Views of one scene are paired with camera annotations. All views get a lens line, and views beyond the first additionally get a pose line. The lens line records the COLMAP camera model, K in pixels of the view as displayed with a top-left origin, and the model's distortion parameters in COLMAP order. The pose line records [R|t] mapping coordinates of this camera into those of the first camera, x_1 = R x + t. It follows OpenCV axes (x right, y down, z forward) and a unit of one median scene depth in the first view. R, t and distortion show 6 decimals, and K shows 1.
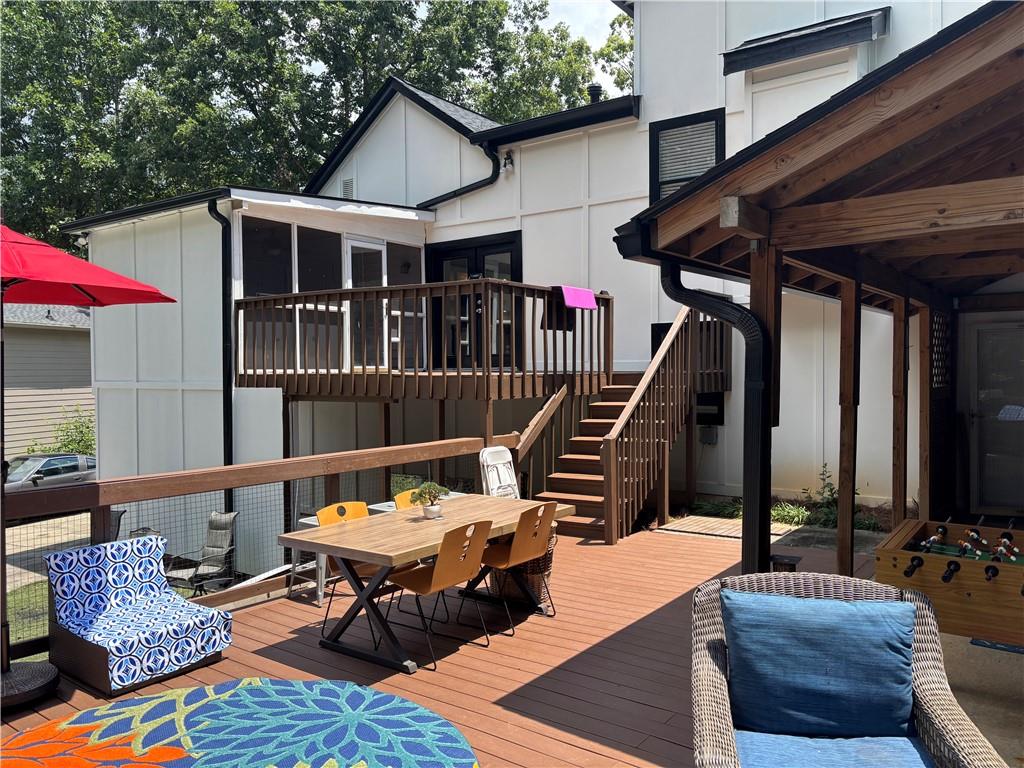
lens RADIAL K [[774.2, 0, 504.5], [0, 774.2, 393.1], [0, 0, 1]] dist [0.051860, -0.065094]
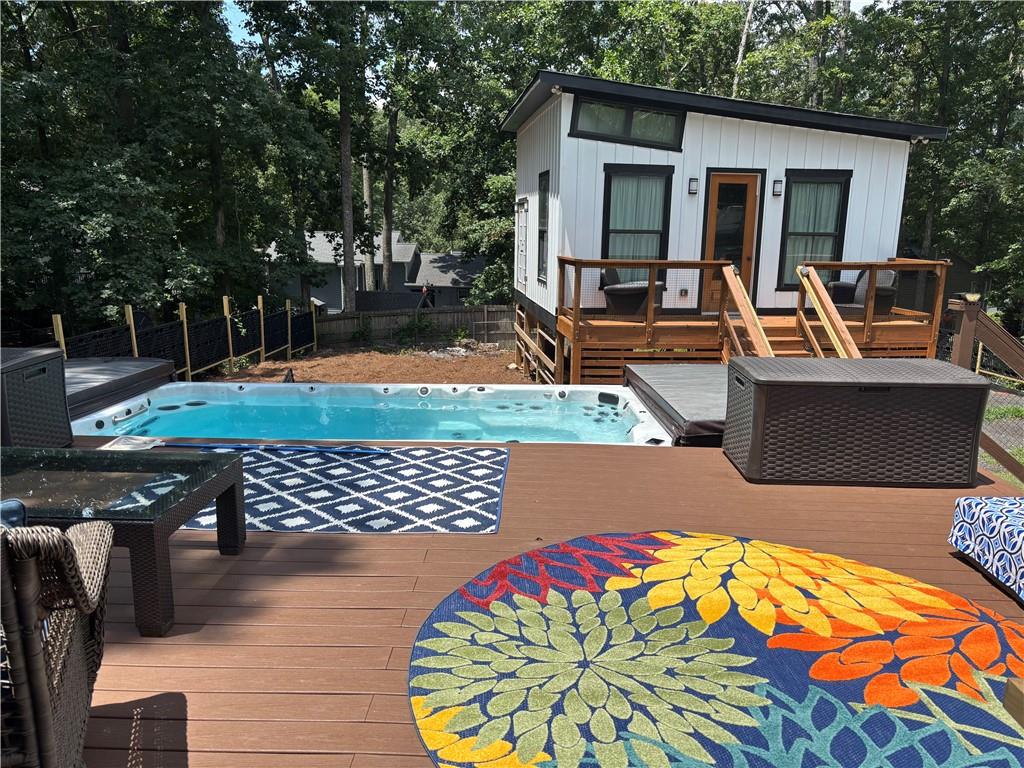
lens RADIAL K [[774.2, 0, 513.9], [0, 774.2, 392.7], [0, 0, 1]] dist [0.051860, -0.065094]
pose [[-0.817111, 0.115426, -0.564807, 0.214939], [-0.025664, 0.971495, 0.235665, 0.018183], [0.575909, 0.207060, -0.790857, 1.185425]]
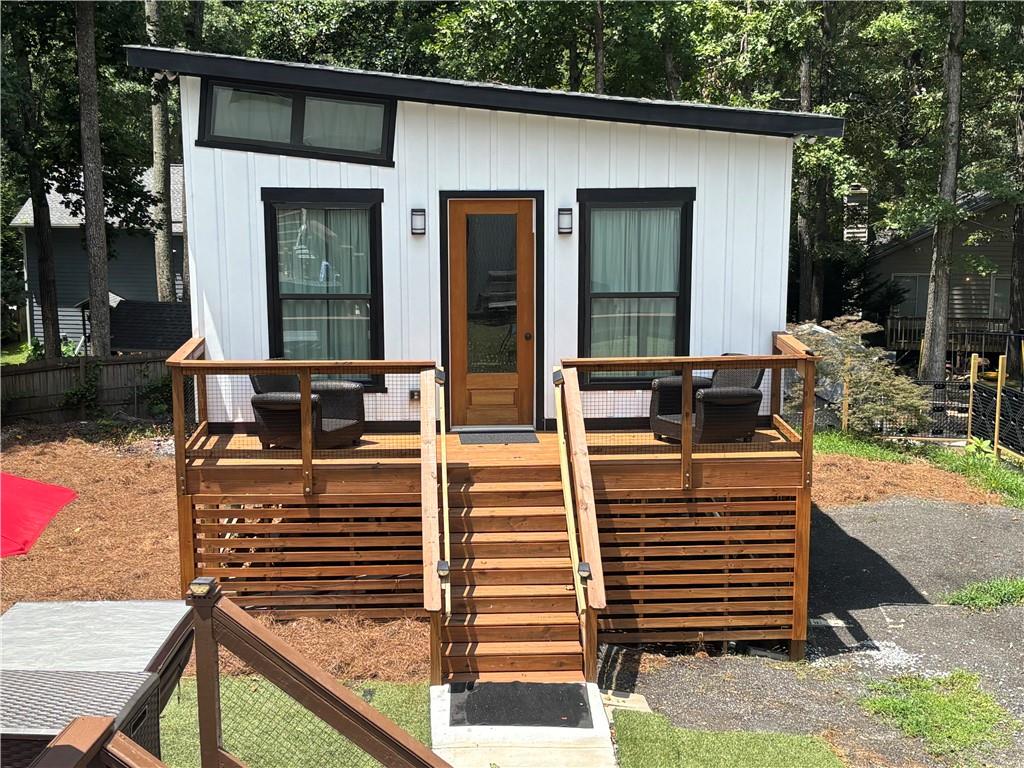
lens RADIAL K [[1511.1, 0, 507.4], [0, 1511.1, 399.2], [0, 0, 1]] dist [0.149622, 0.000000]
pose [[-0.850819, 0.106884, -0.514473, -0.553391], [-0.007385, 0.976565, 0.215098, -0.471972], [0.525406, 0.186809, -0.830091, 2.243962]]
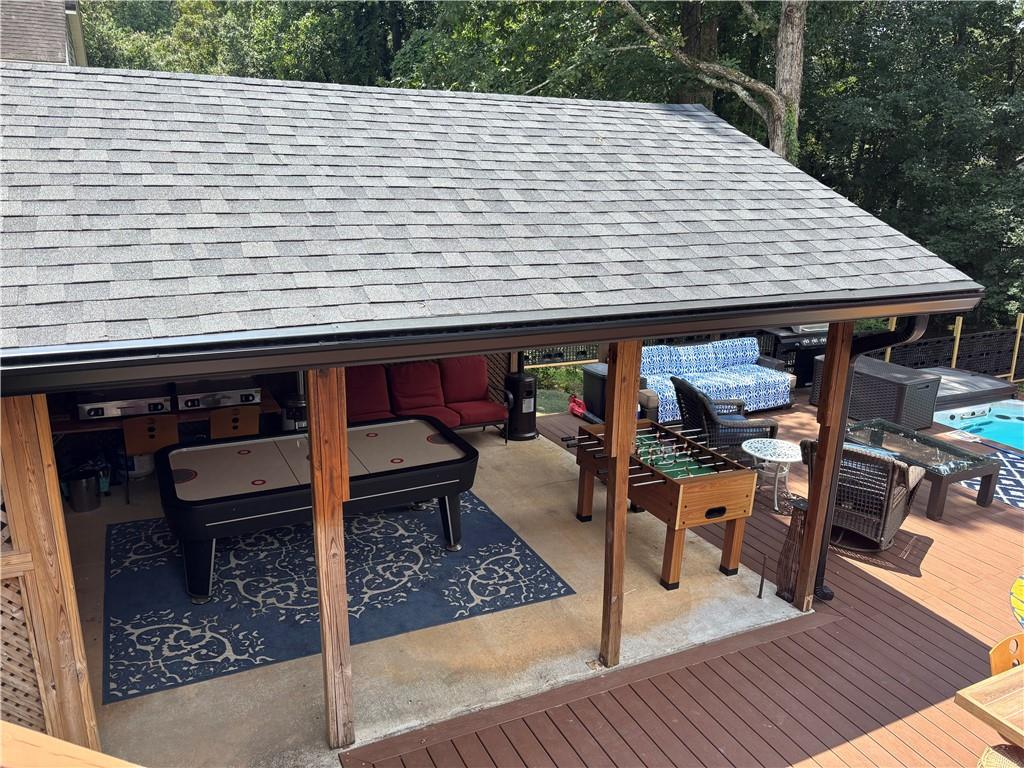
lens RADIAL K [[774.2, 0, 513.4], [0, 774.2, 388.4], [0, 0, 1]] dist [0.051860, -0.065094]
pose [[-0.899099, -0.142860, 0.413778, 0.268616], [-0.009349, 0.951299, 0.308127, -0.421548], [-0.437646, 0.273168, -0.856648, 2.361189]]
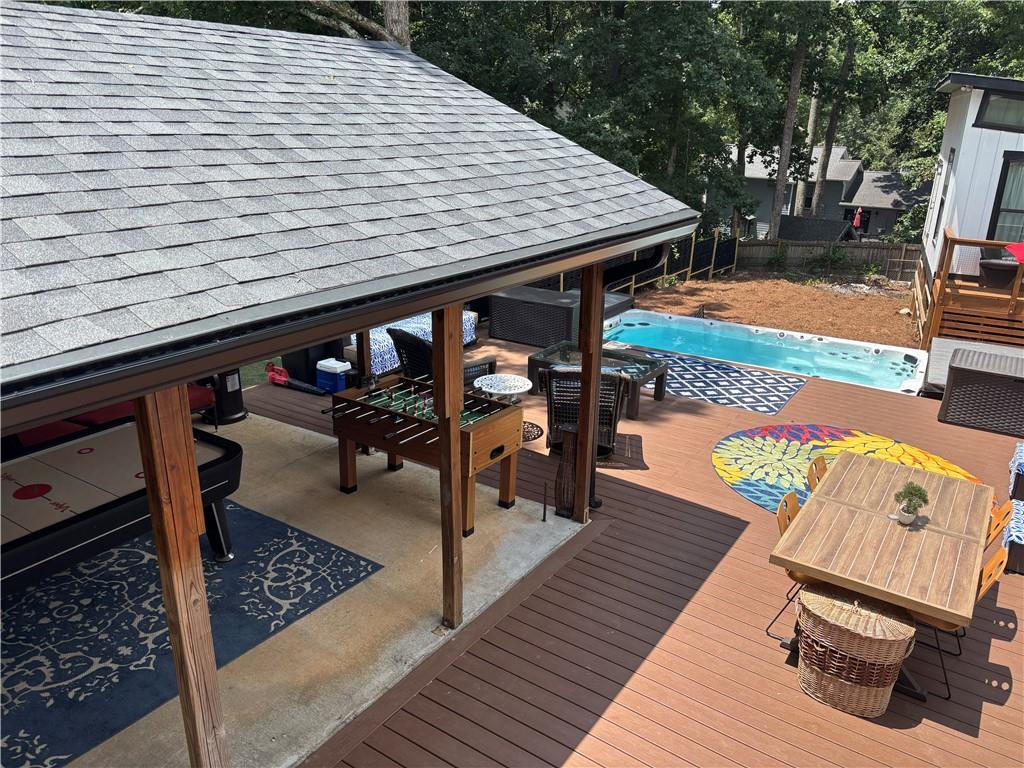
lens RADIAL K [[774.2, 0, 509.6], [0, 774.2, 391.4], [0, 0, 1]] dist [0.051860, -0.065094]
pose [[-0.997520, 0.006867, -0.070055, 0.579060], [-0.019315, 0.930328, 0.366220, -0.412847], [0.067689, 0.366665, -0.927887, 2.355815]]
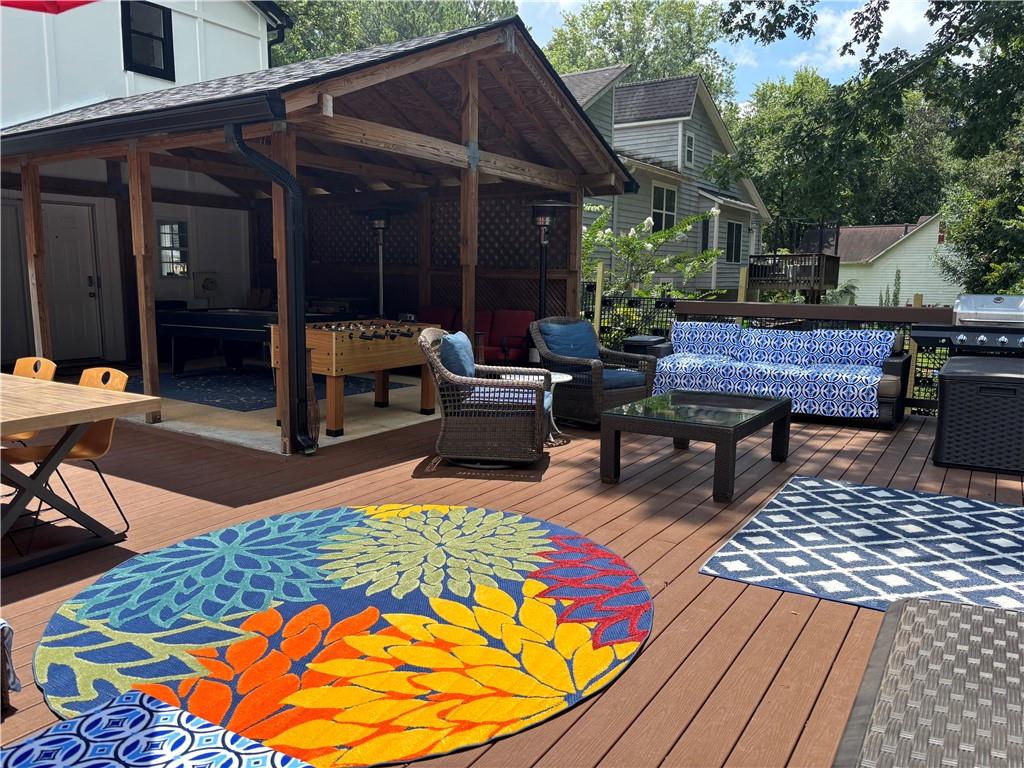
lens RADIAL K [[774.2, 0, 499.0], [0, 774.2, 392.4], [0, 0, 1]] dist [0.051860, -0.065094]
pose [[-0.068845, -0.140362, 0.987704, -1.125037], [0.024133, 0.989529, 0.142304, 0.090364], [-0.997335, 0.033633, -0.064737, 0.709485]]
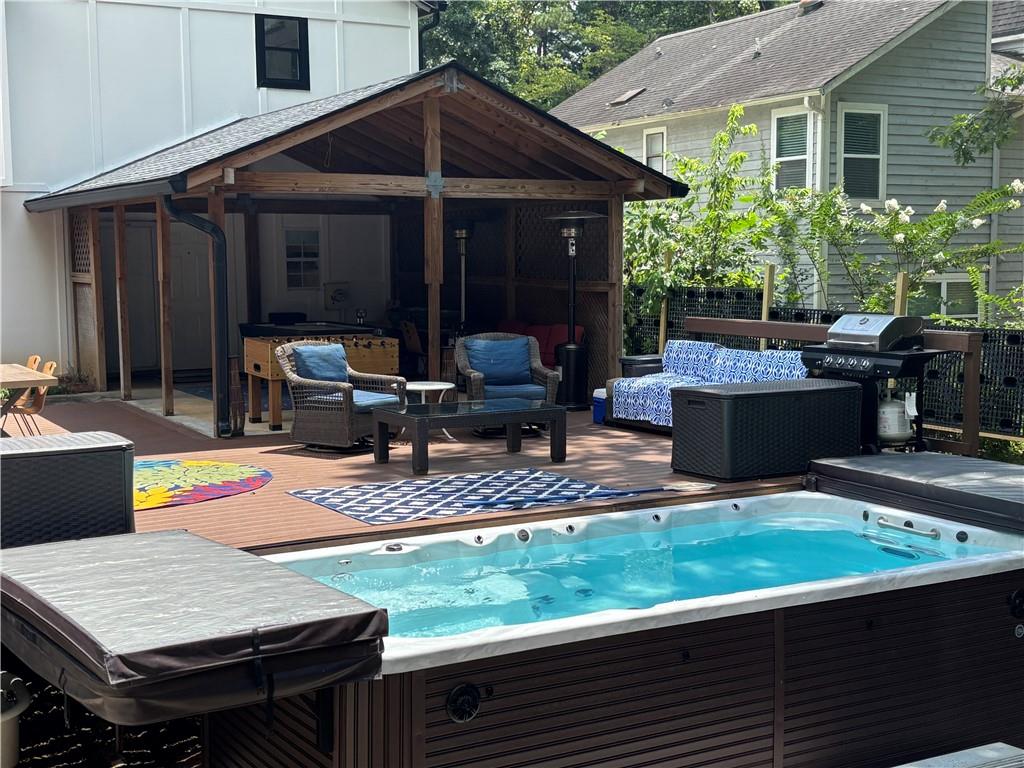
lens RADIAL K [[1388.5, 0, 504.1], [0, 1388.5, 399.9], [0, 0, 1]] dist [0.103858, 0.000000]
pose [[0.394663, -0.089248, 0.914481, -2.453485], [0.032776, 0.996005, 0.083059, 0.056434], [-0.918241, -0.002807, 0.396011, -0.941670]]
